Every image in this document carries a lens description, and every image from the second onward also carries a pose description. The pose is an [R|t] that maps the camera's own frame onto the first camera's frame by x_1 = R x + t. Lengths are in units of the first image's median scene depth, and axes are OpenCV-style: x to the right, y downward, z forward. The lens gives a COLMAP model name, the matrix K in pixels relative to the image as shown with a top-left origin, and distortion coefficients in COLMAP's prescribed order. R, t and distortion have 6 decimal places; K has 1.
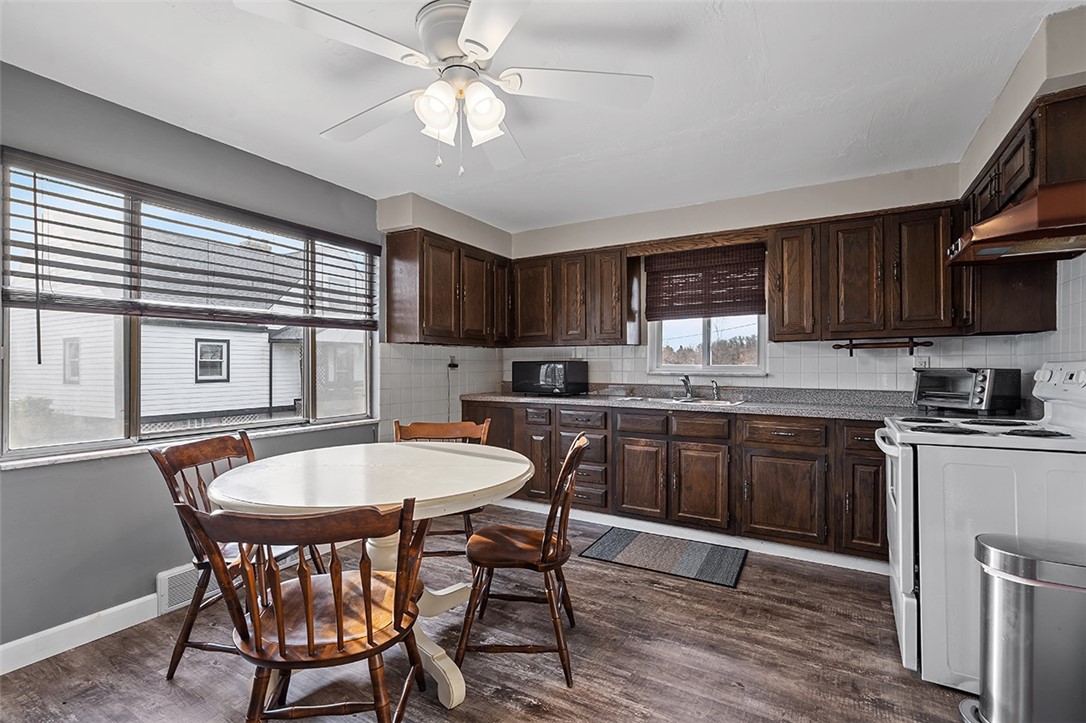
lens RADIAL K [[500.1, 0, 537.0], [0, 500.1, 365.5], [0, 0, 1]] dist [-0.009404, 0.005845]
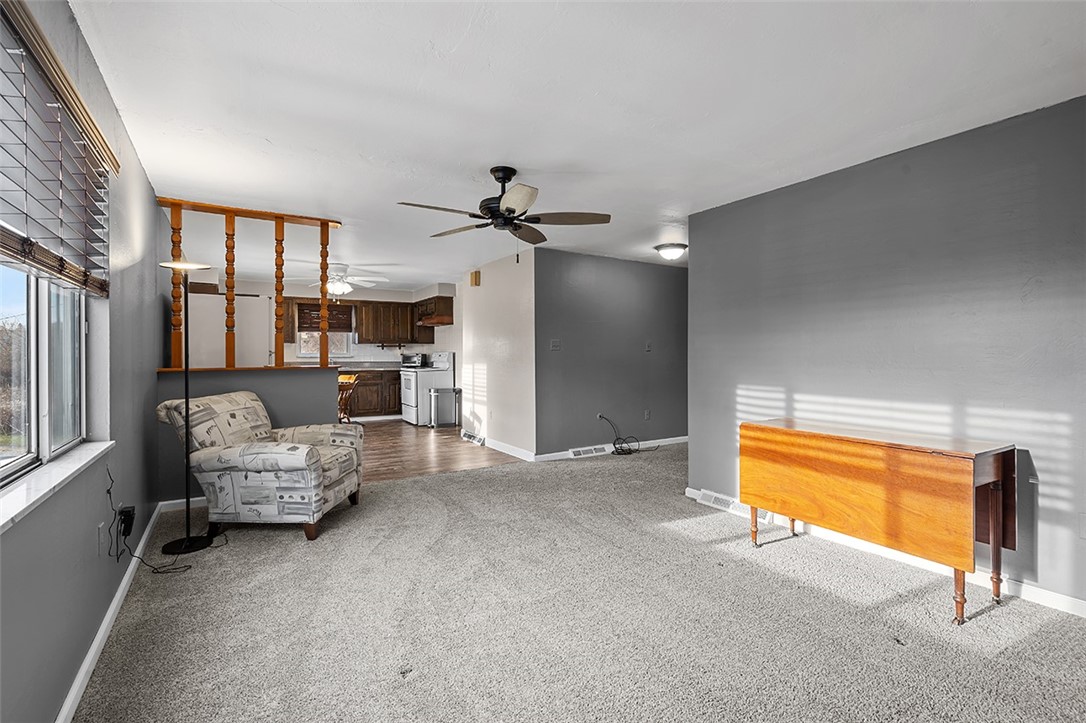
lens RADIAL K [[500.1, 0, 532.7], [0, 500.1, 354.1], [0, 0, 1]] dist [-0.009404, 0.005845]
pose [[0.479526, -0.005233, 0.877512, -1.504356], [0.002173, 0.999986, 0.004775, -0.005497], [-0.877525, -0.000383, 0.479531, -1.150477]]
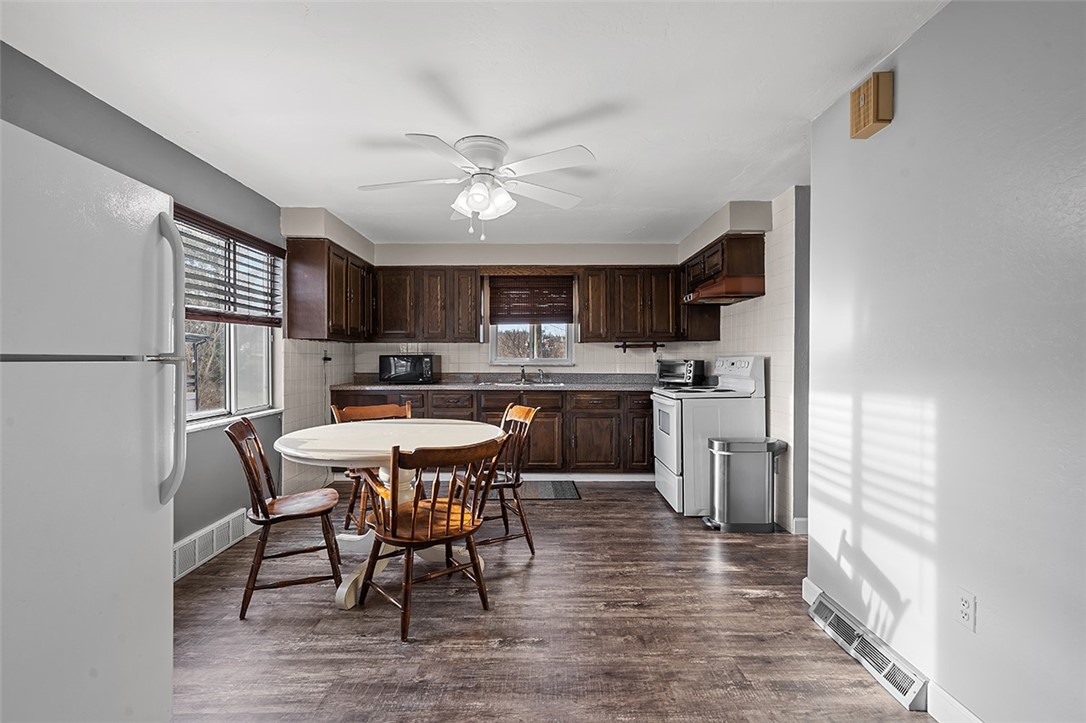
lens RADIAL K [[500.1, 0, 544.3], [0, 500.1, 358.8], [0, 0, 1]] dist [-0.009404, 0.005845]
pose [[0.853936, -0.002295, 0.520374, -0.439373], [0.001670, 0.999997, 0.001670, -0.002146], [-0.520376, -0.000558, 0.853937, -0.245498]]
